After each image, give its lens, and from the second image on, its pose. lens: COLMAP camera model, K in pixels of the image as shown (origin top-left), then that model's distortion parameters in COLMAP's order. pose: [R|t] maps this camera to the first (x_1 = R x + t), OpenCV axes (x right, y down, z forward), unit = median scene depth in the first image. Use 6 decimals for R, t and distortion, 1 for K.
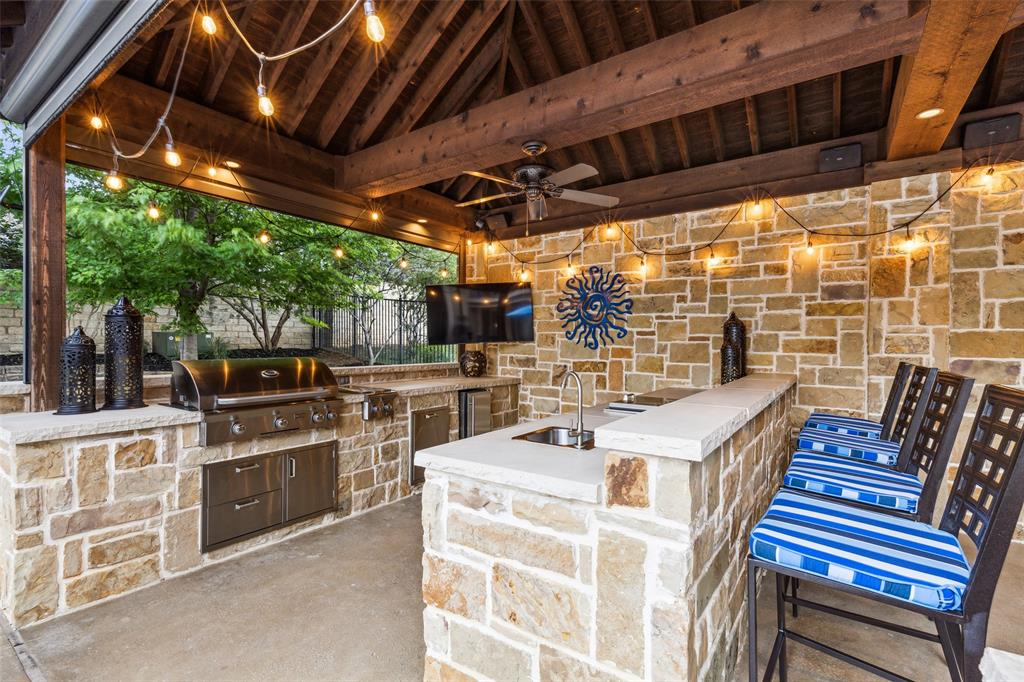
lens RADIAL K [[461.6, 0, 514.3], [0, 461.6, 342.5], [0, 0, 1]] dist [-0.015435, -0.001025]
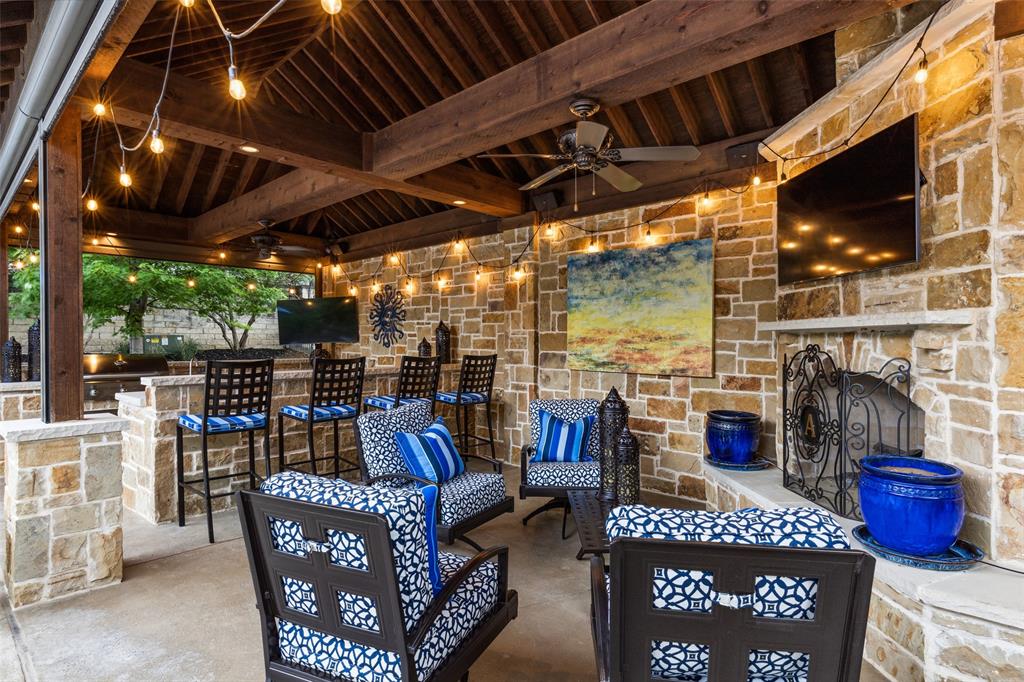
lens RADIAL K [[549.5, 0, 515.2], [0, 549.5, 342.3], [0, 0, 1]] dist [0.002904, 0.000070]
pose [[0.990612, -0.008338, -0.136448, 0.847838], [0.008749, 0.999959, 0.002412, -0.000677], [0.136422, -0.003583, 0.990644, -0.582317]]
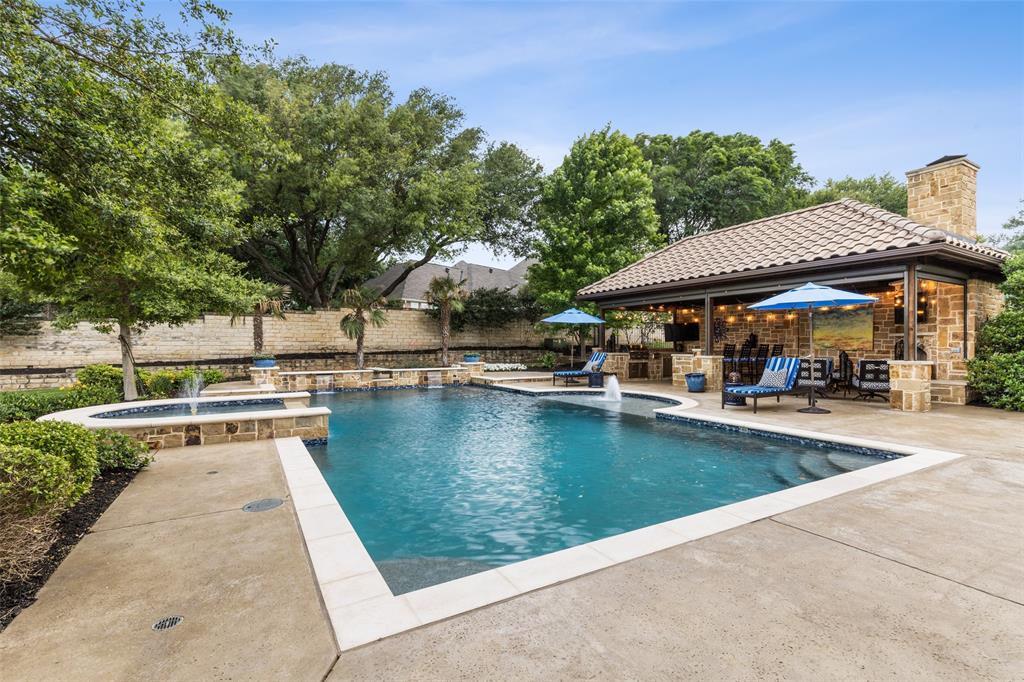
lens RADIAL K [[461.6, 0, 507.9], [0, 461.6, 342.2], [0, 0, 1]] dist [-0.015435, -0.001025]
pose [[0.902190, -0.006419, -0.431291, 0.270321], [0.004096, 0.999972, -0.006316, 0.028259], [0.431320, 0.003932, 0.902191, -2.971892]]
